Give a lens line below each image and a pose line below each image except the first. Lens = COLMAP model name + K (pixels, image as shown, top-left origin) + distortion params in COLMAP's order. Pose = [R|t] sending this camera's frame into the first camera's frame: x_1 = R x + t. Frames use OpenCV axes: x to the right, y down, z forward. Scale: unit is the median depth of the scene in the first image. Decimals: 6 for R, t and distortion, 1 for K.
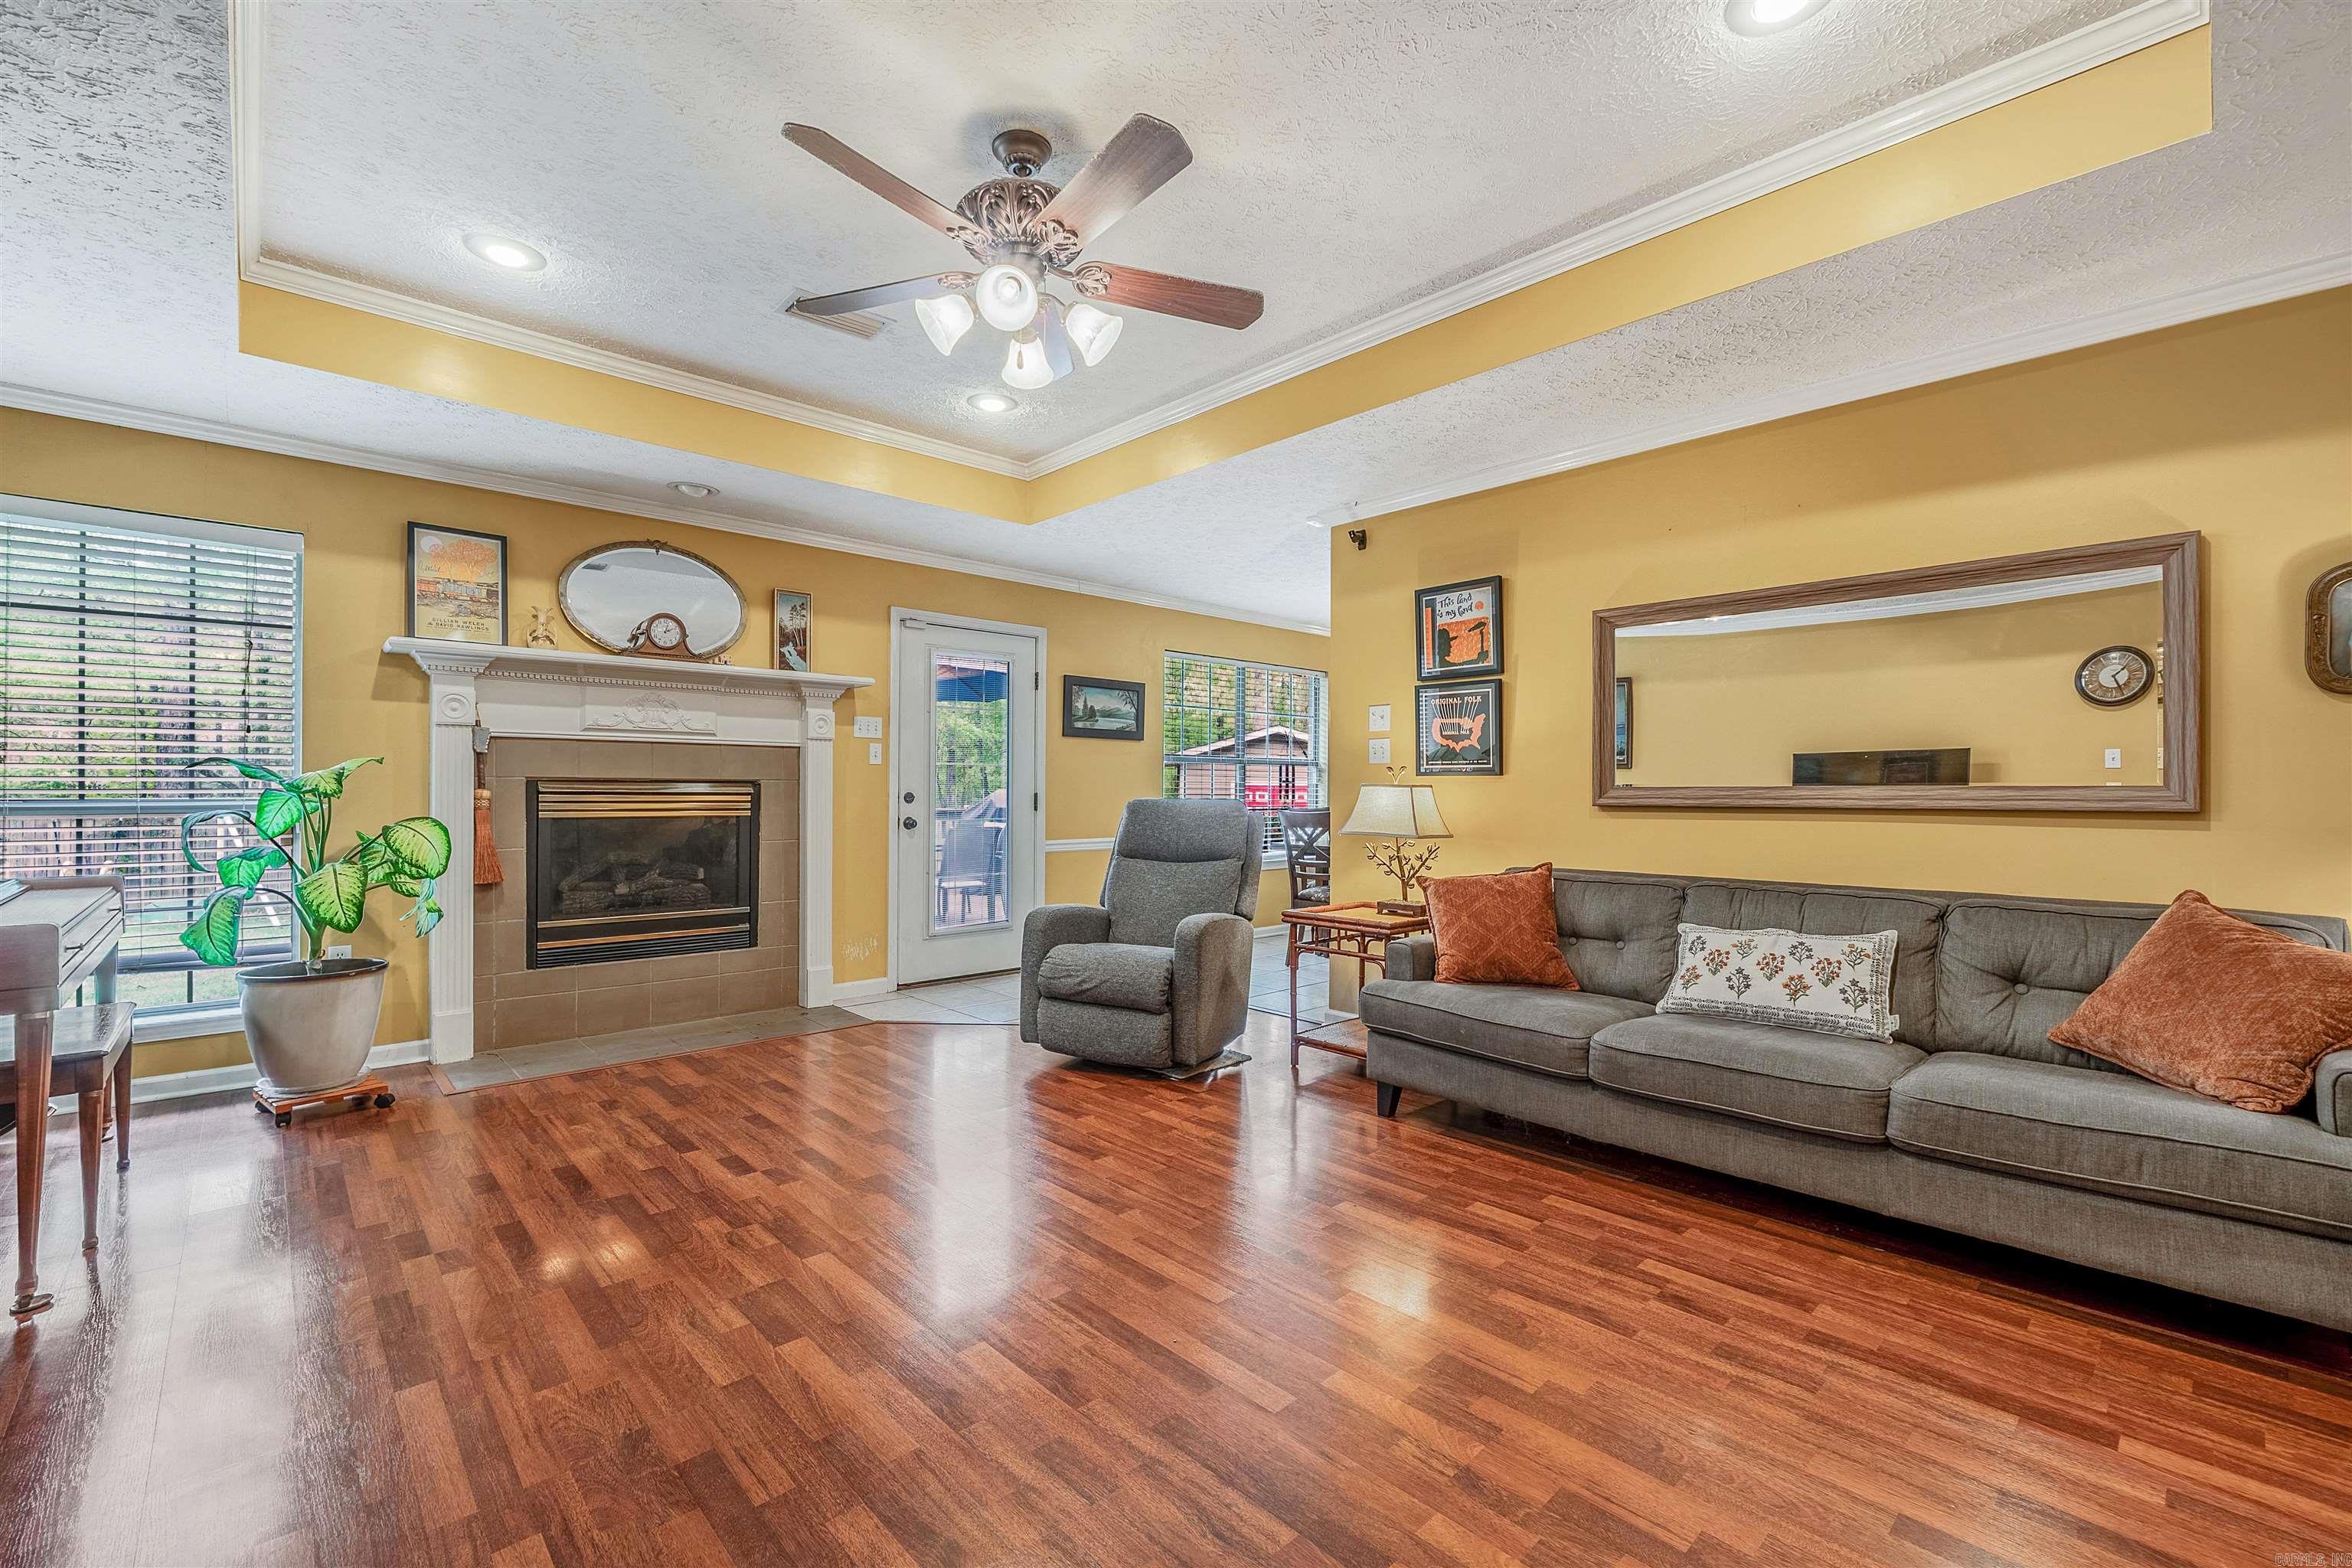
lens RADIAL K [[999.3, 0, 1169.2], [0, 999.3, 787.8], [0, 0, 1]] dist [-0.003284, -0.000728]
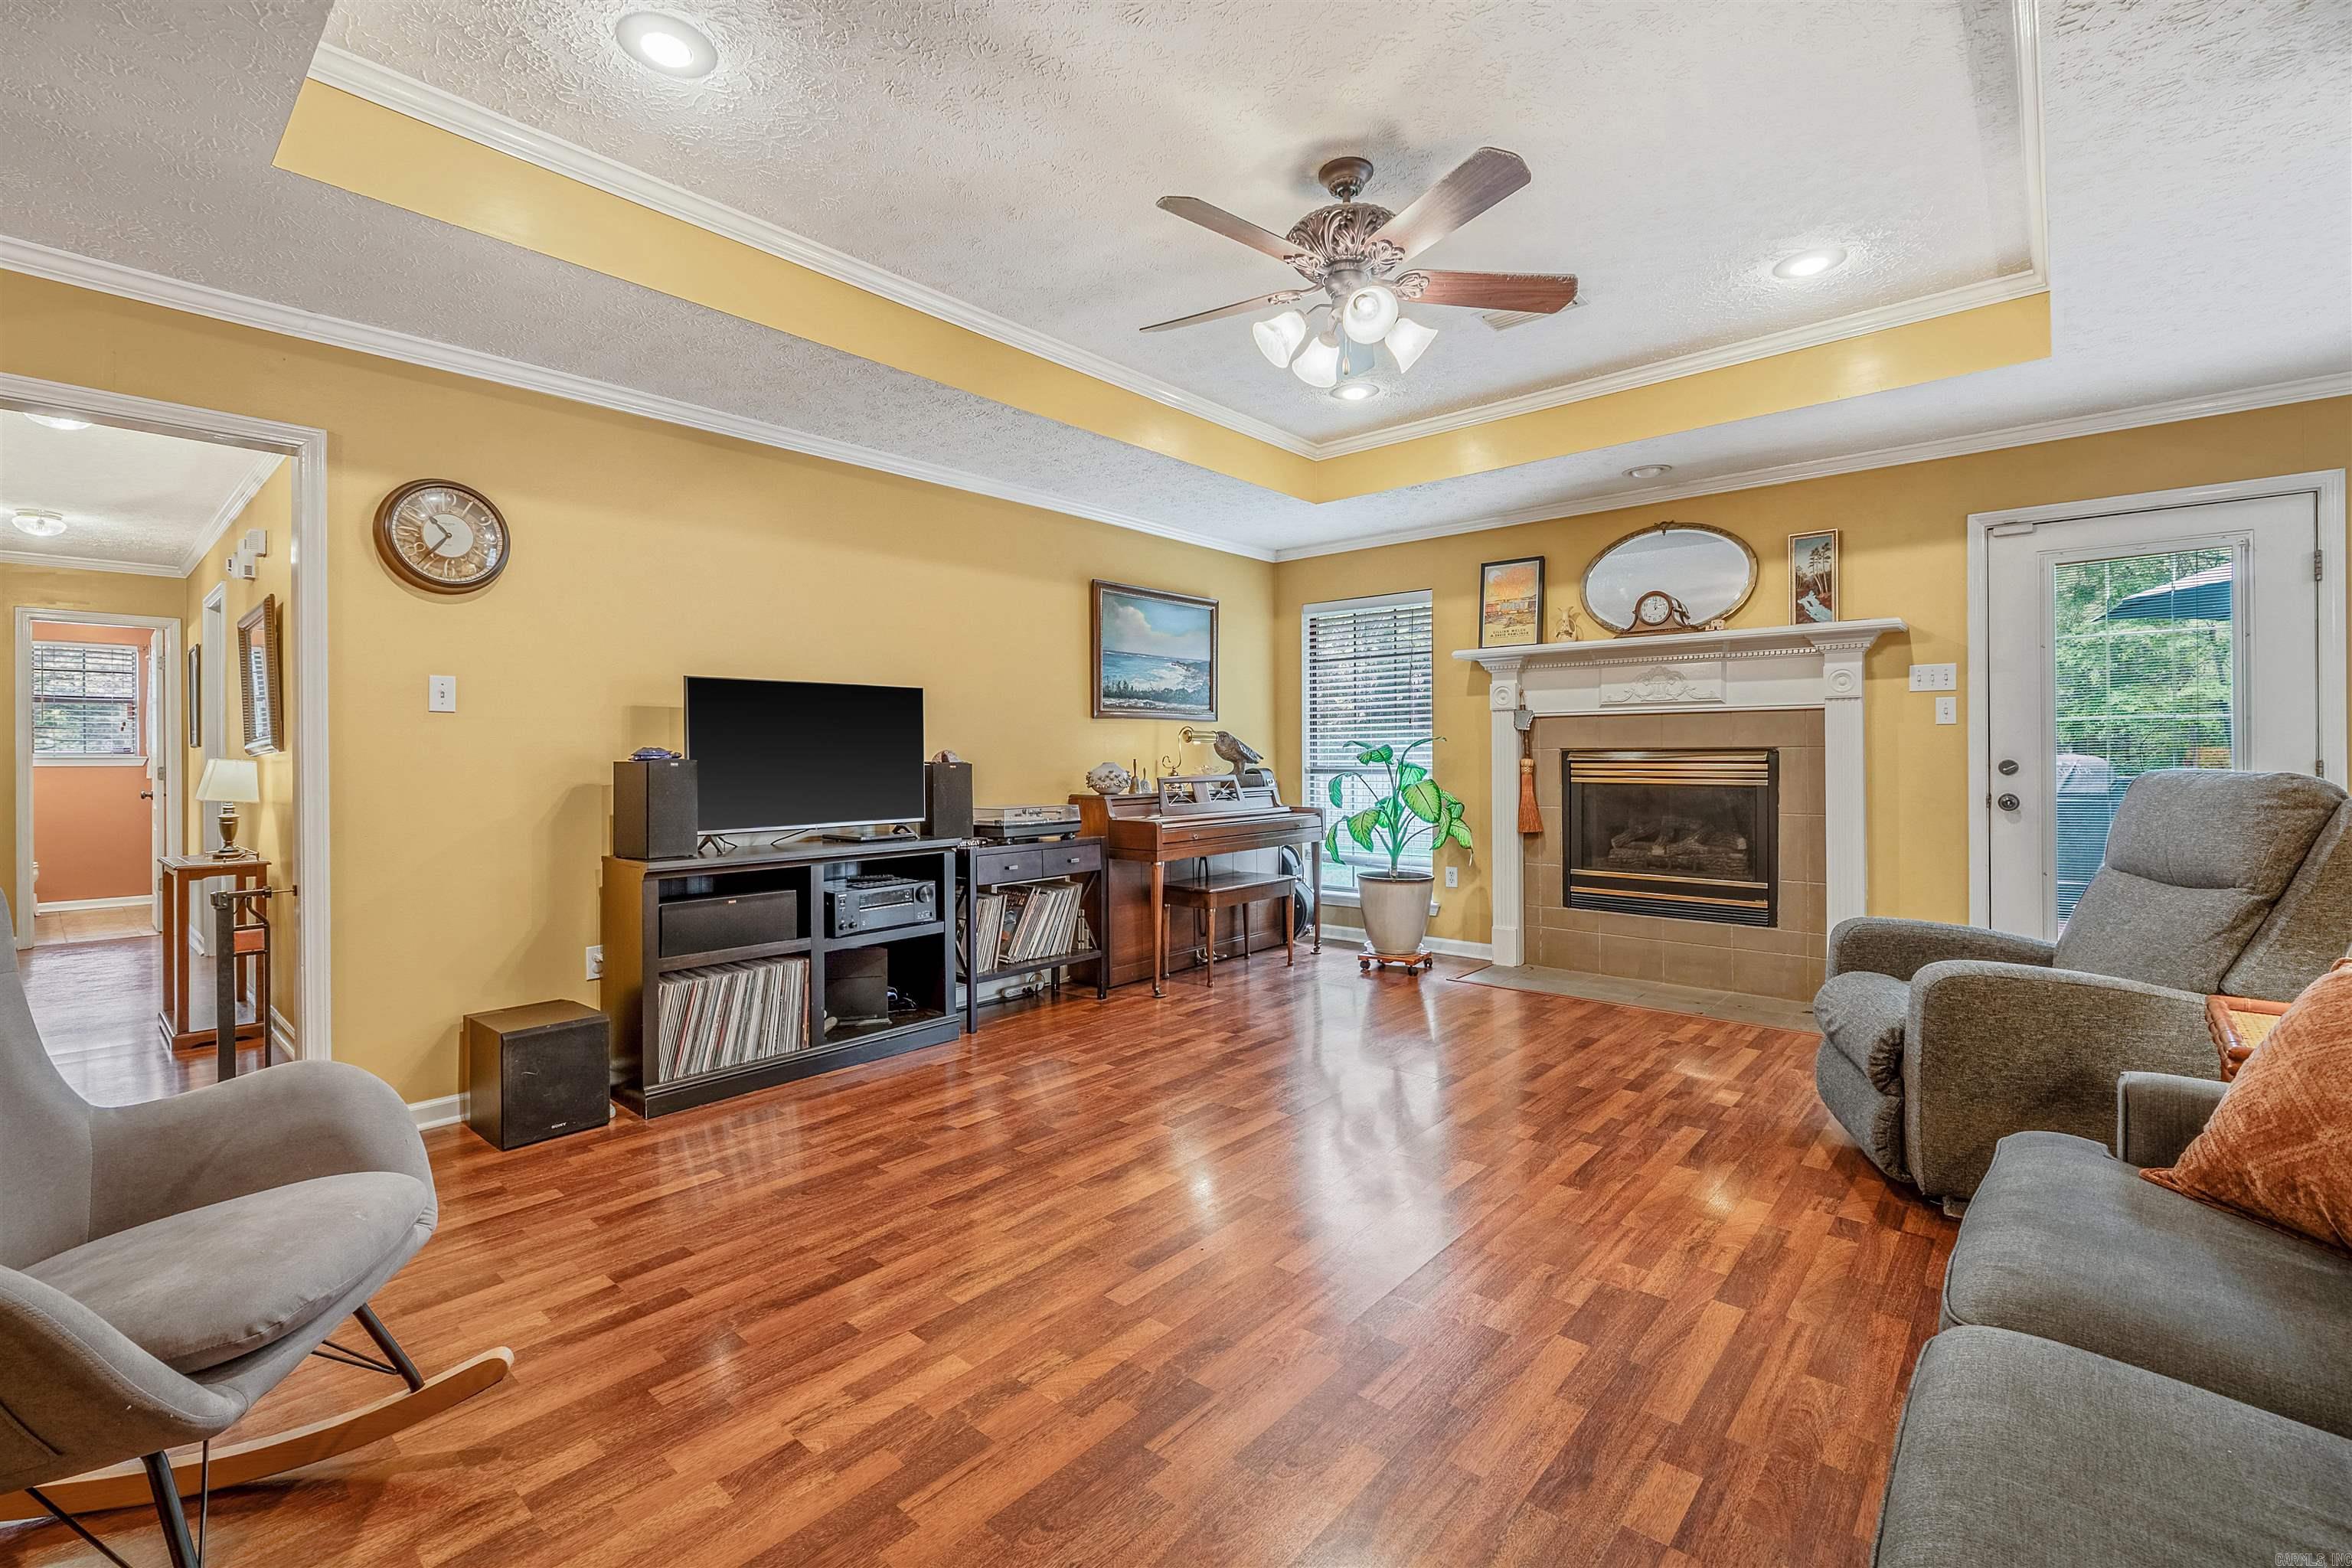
lens RADIAL K [[999.3, 0, 1167.6], [0, 999.3, 793.5], [0, 0, 1]] dist [-0.003284, -0.000728]
pose [[0.098168, 0.031597, -0.994668, 0.551022], [0.008231, 0.999436, 0.032561, -0.000081], [0.995136, -0.011384, 0.097853, 0.422563]]
